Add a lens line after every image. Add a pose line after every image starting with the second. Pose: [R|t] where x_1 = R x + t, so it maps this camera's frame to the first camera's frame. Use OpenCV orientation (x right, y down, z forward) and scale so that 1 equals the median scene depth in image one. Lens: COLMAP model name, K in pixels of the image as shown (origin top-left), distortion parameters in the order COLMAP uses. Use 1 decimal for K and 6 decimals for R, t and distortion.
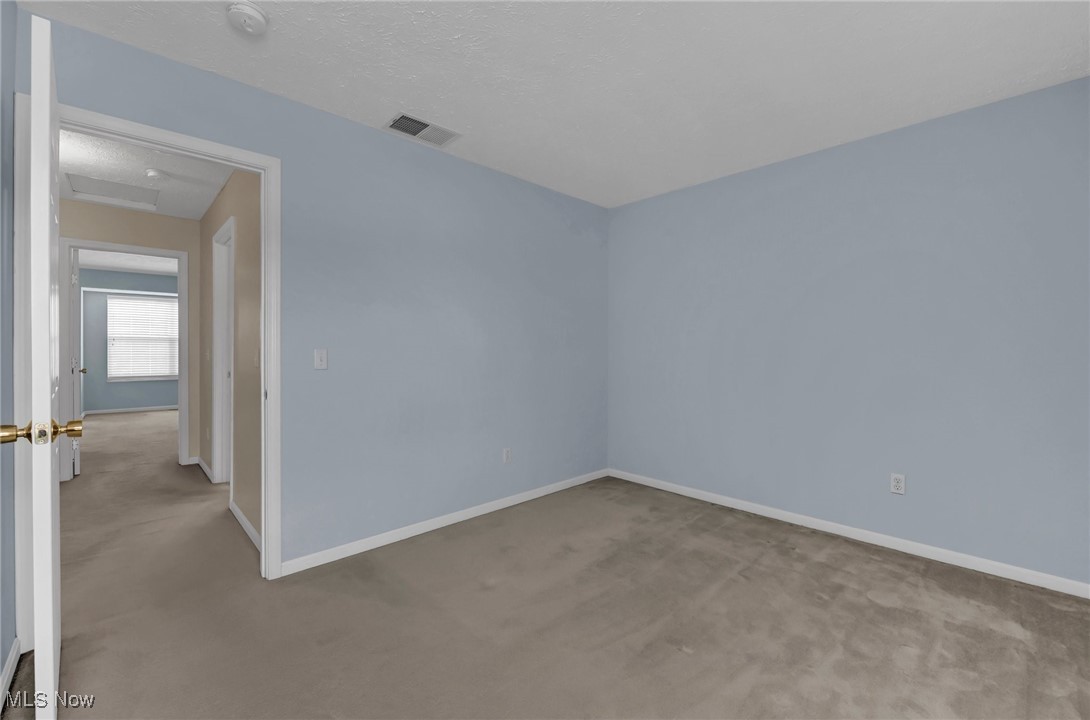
lens RADIAL K [[442.2, 0, 545.0], [0, 442.2, 360.0], [0, 0, 1]] dist [-0.000095, -0.000025]
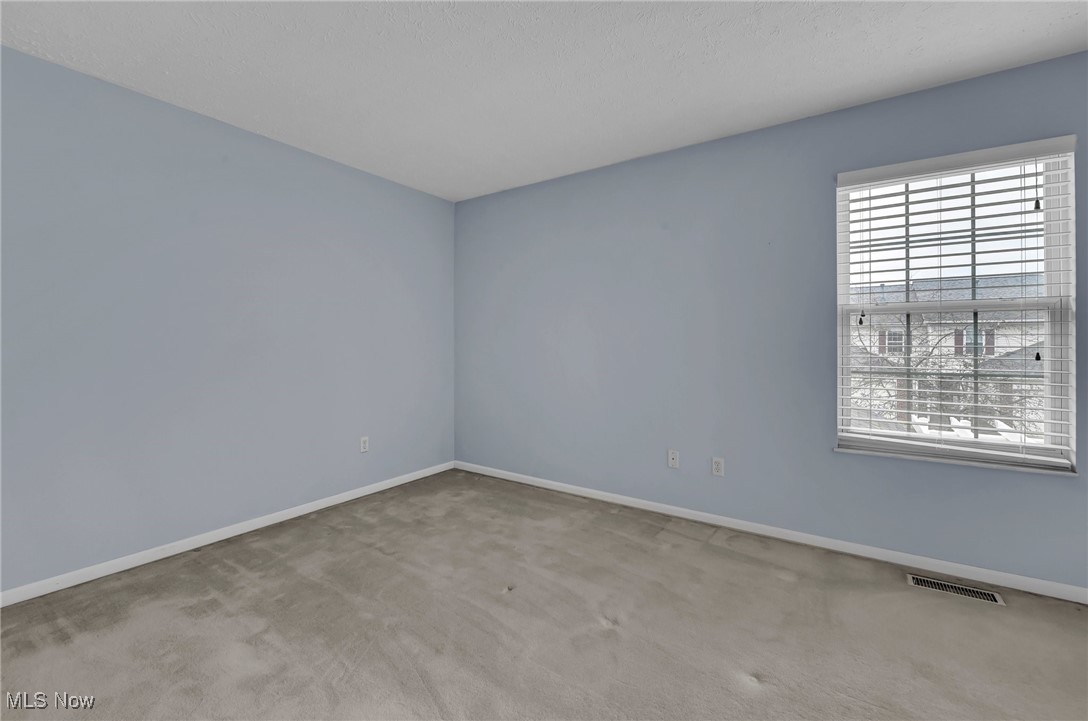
lens RADIAL K [[448.3, 0, 543.2], [0, 448.3, 343.9], [0, 0, 1]] dist [-0.000856, -0.000205]
pose [[-0.217900, -0.000406, 0.975971, -0.594472], [0.004677, 0.999988, 0.001460, -0.014709], [-0.975960, 0.004883, -0.217896, 0.766347]]
